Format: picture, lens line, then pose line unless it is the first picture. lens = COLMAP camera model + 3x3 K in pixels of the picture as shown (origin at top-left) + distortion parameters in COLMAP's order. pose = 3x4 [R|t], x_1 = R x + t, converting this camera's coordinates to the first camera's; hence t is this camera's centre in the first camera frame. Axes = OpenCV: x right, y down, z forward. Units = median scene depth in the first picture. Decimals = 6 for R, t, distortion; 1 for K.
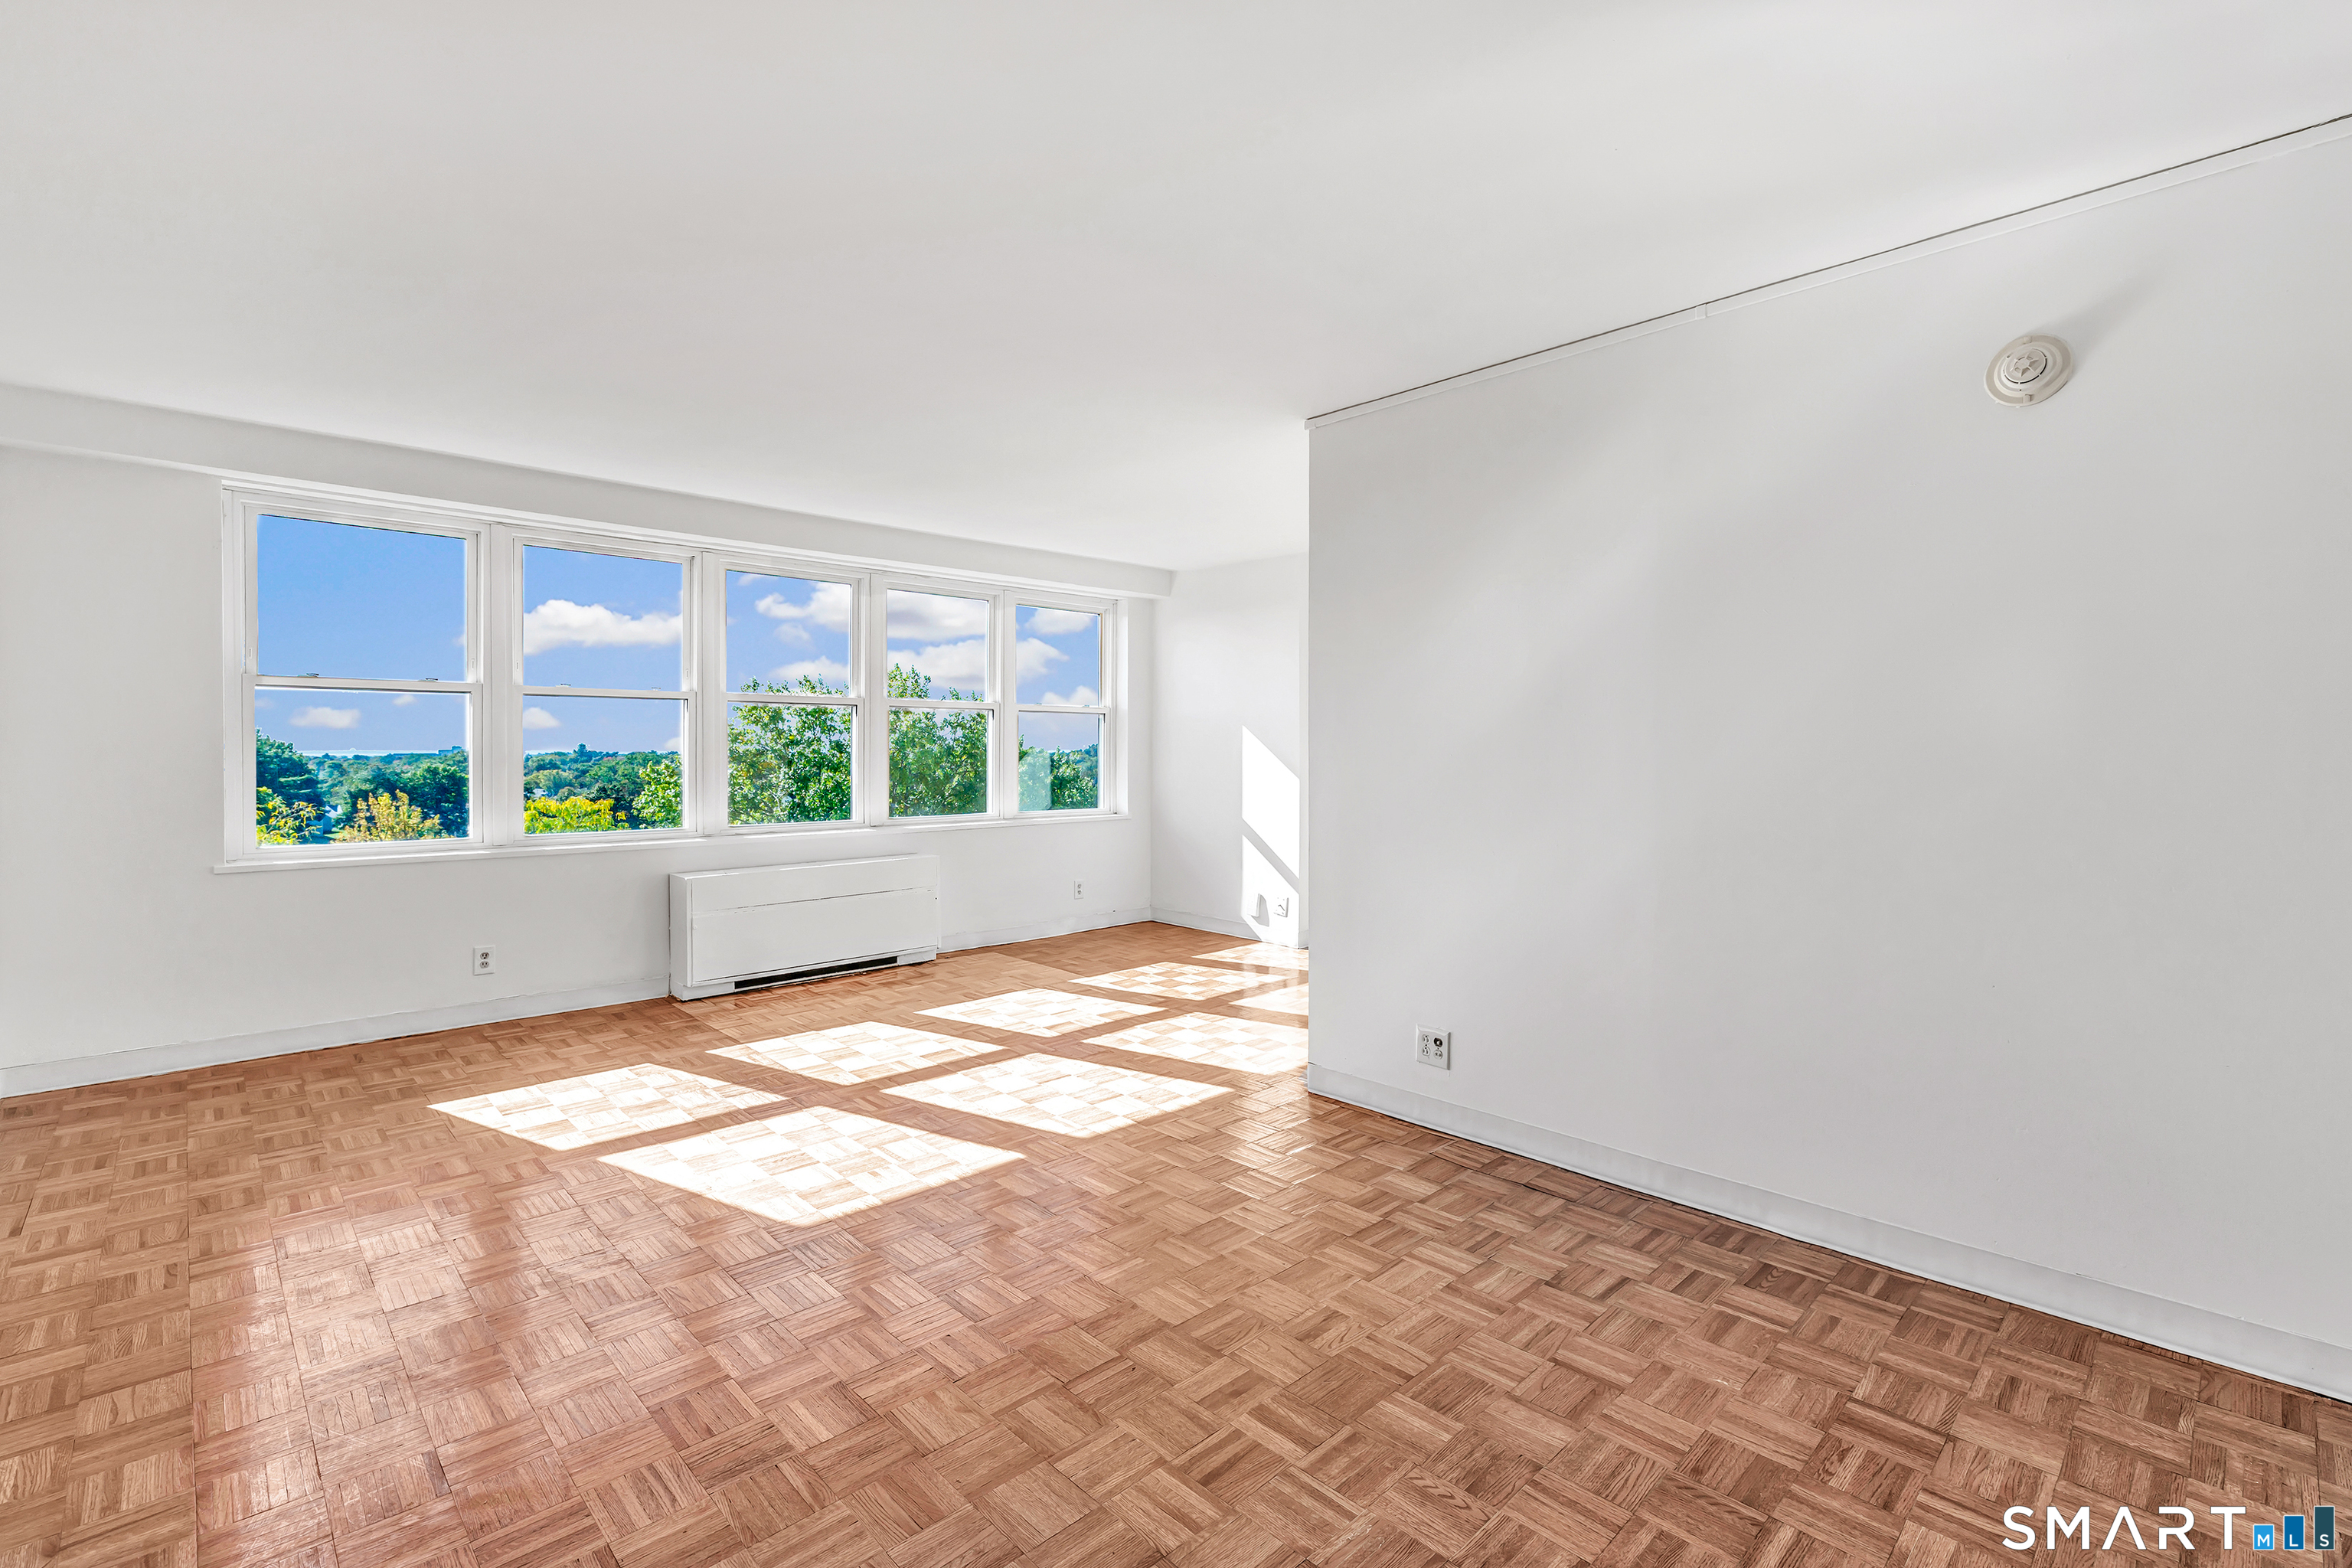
lens RADIAL K [[1065.9, 0, 1167.0], [0, 1065.9, 746.0], [0, 0, 1]] dist [0.003409, 0.000884]
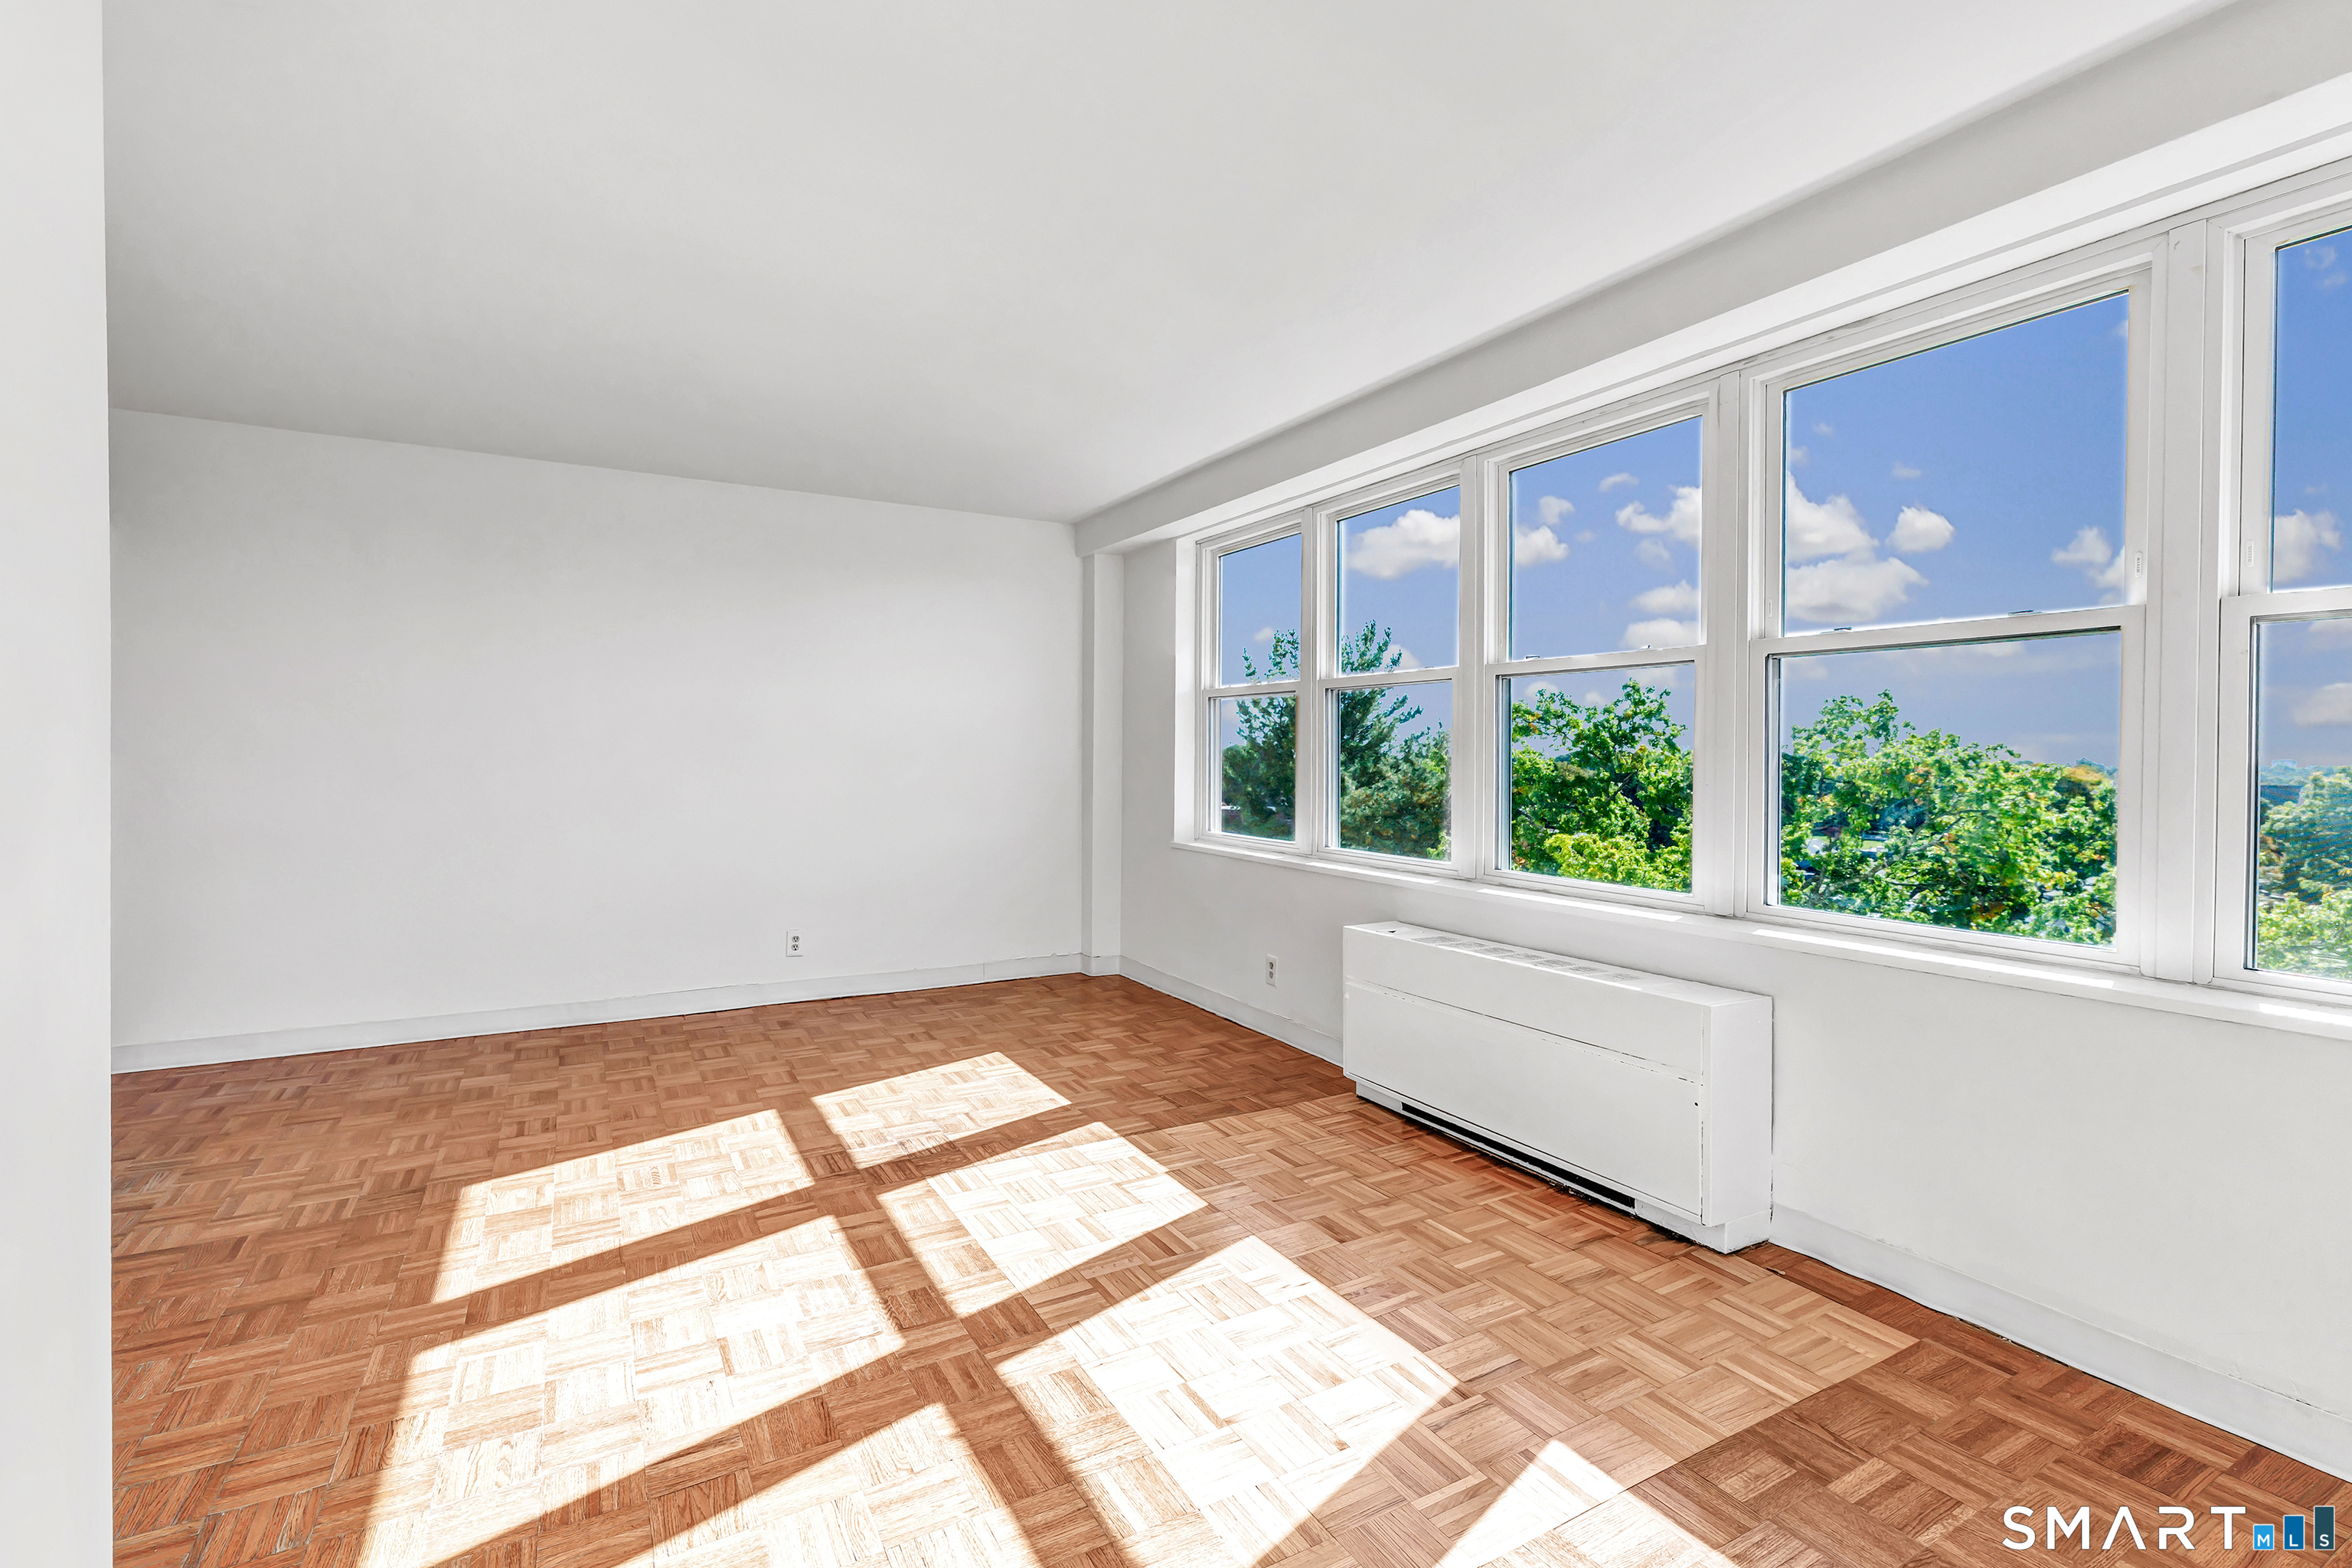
lens RADIAL K [[1063.3, 0, 1209.8], [0, 1063.3, 770.3], [0, 0, 1]] dist [0.000526, 0.000313]
pose [[-0.228455, 0.013708, -0.973458, 0.383248], [-0.007024, 0.999852, 0.015728, 0.000253], [0.973529, 0.010431, -0.228325, 1.413474]]
